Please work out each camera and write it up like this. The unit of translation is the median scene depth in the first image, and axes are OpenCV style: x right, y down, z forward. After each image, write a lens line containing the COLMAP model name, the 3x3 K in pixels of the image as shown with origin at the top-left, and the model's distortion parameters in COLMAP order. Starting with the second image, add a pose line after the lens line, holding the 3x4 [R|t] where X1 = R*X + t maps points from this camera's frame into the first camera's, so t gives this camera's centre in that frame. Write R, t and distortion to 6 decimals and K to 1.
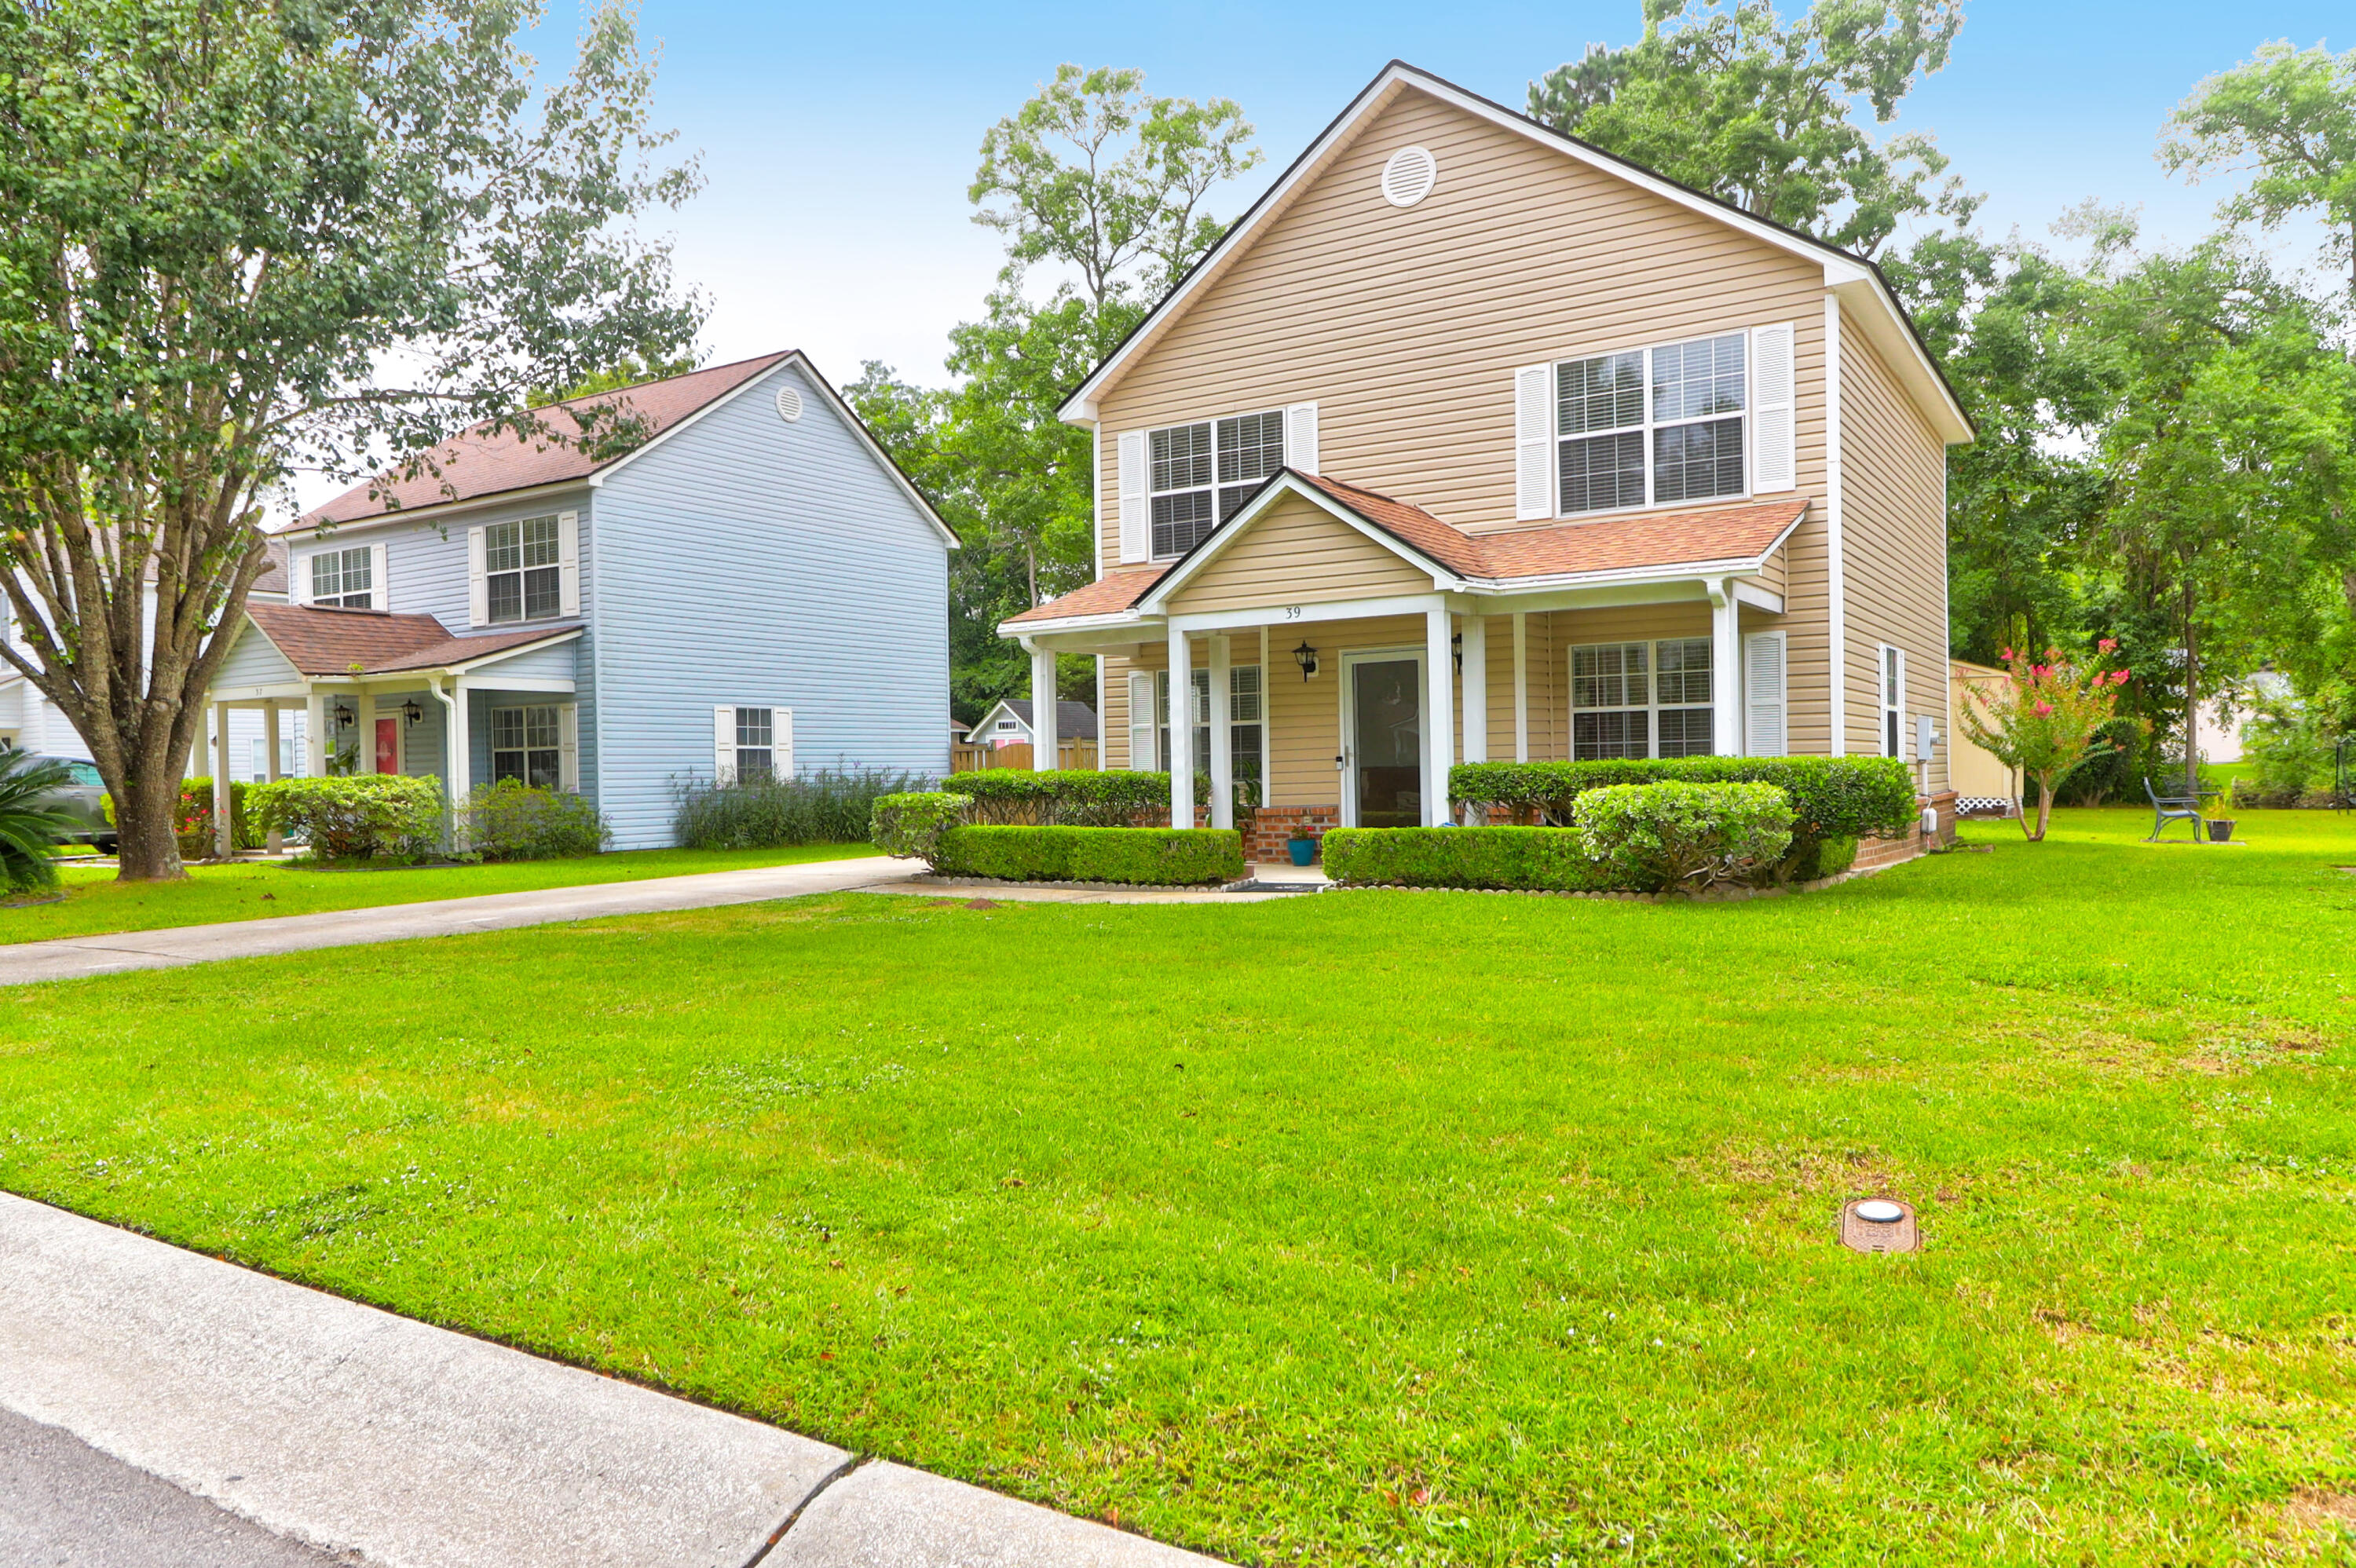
lens RADIAL K [[1544.3, 0, 1173.1], [0, 1544.3, 792.3], [0, 0, 1]] dist [0.003801, 0.000158]
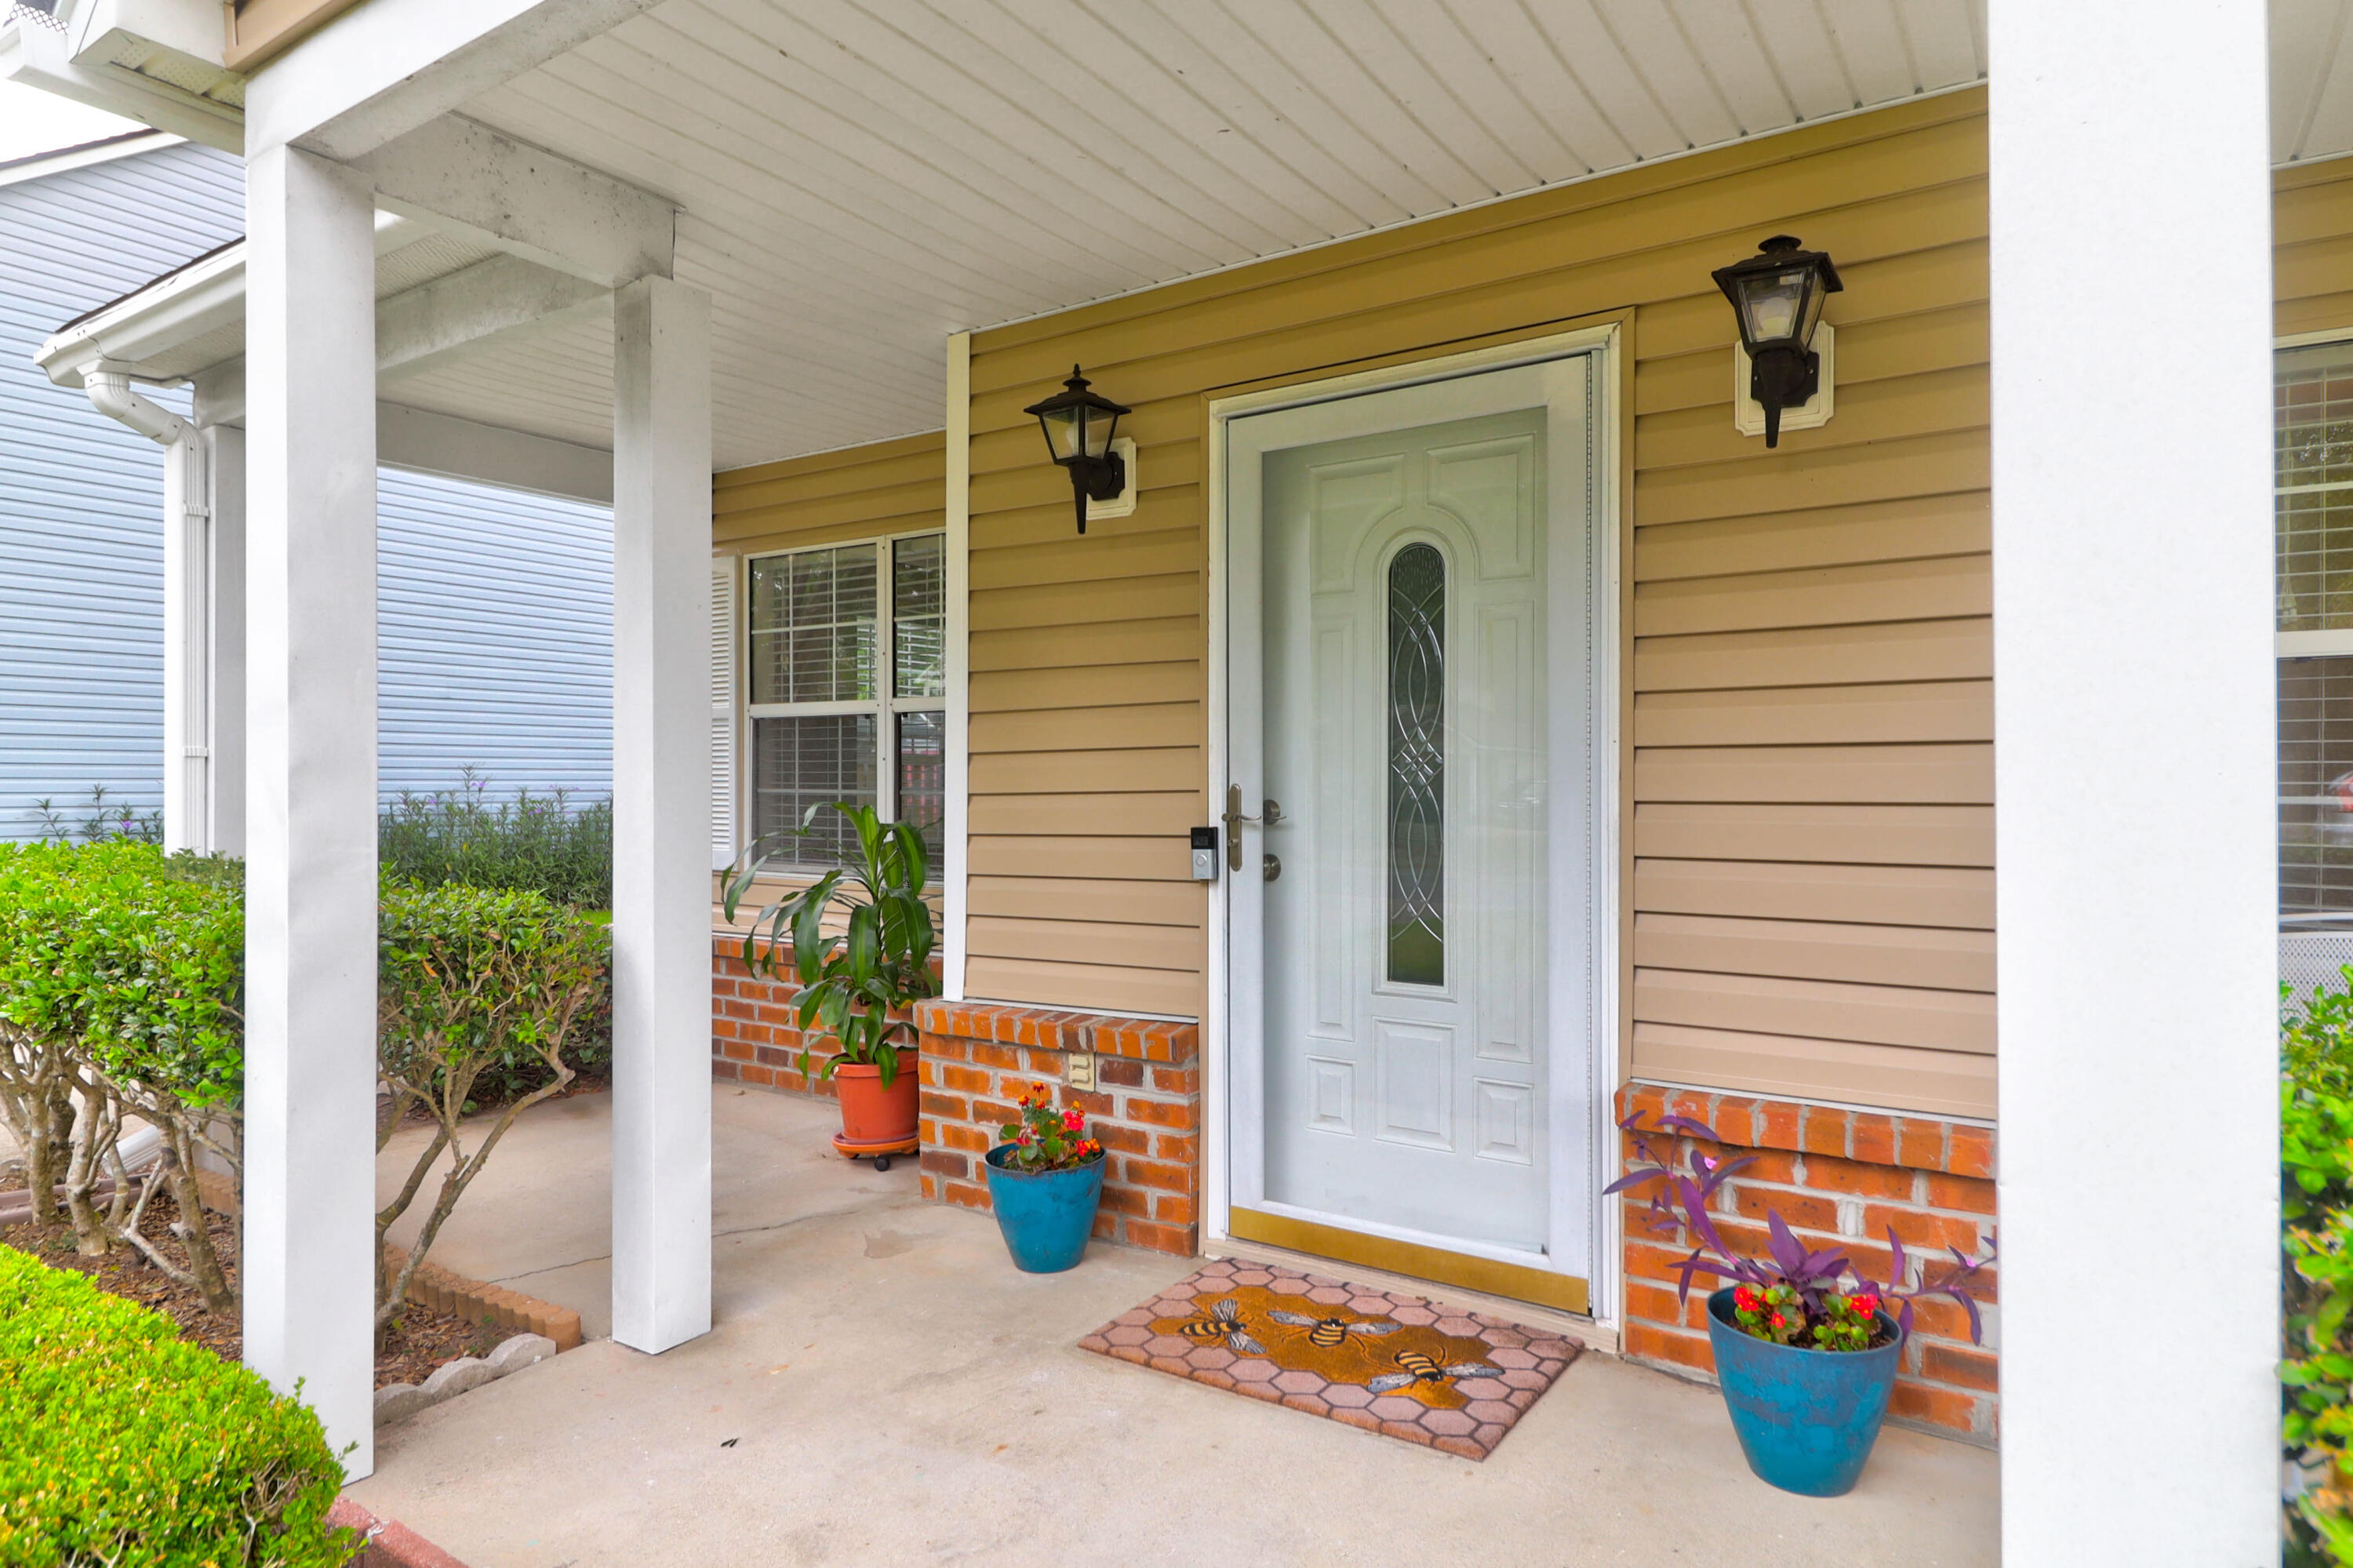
lens RADIAL K [[1351.1, 0, 1176.5], [0, 1351.1, 784.0], [0, 0, 1]] dist [0.000191, -0.000019]
pose [[0.999582, 0.018937, -0.021842, 0.112697], [-0.019230, 0.999727, -0.013288, -0.028459], [0.021584, 0.013702, 0.999673, 0.817534]]
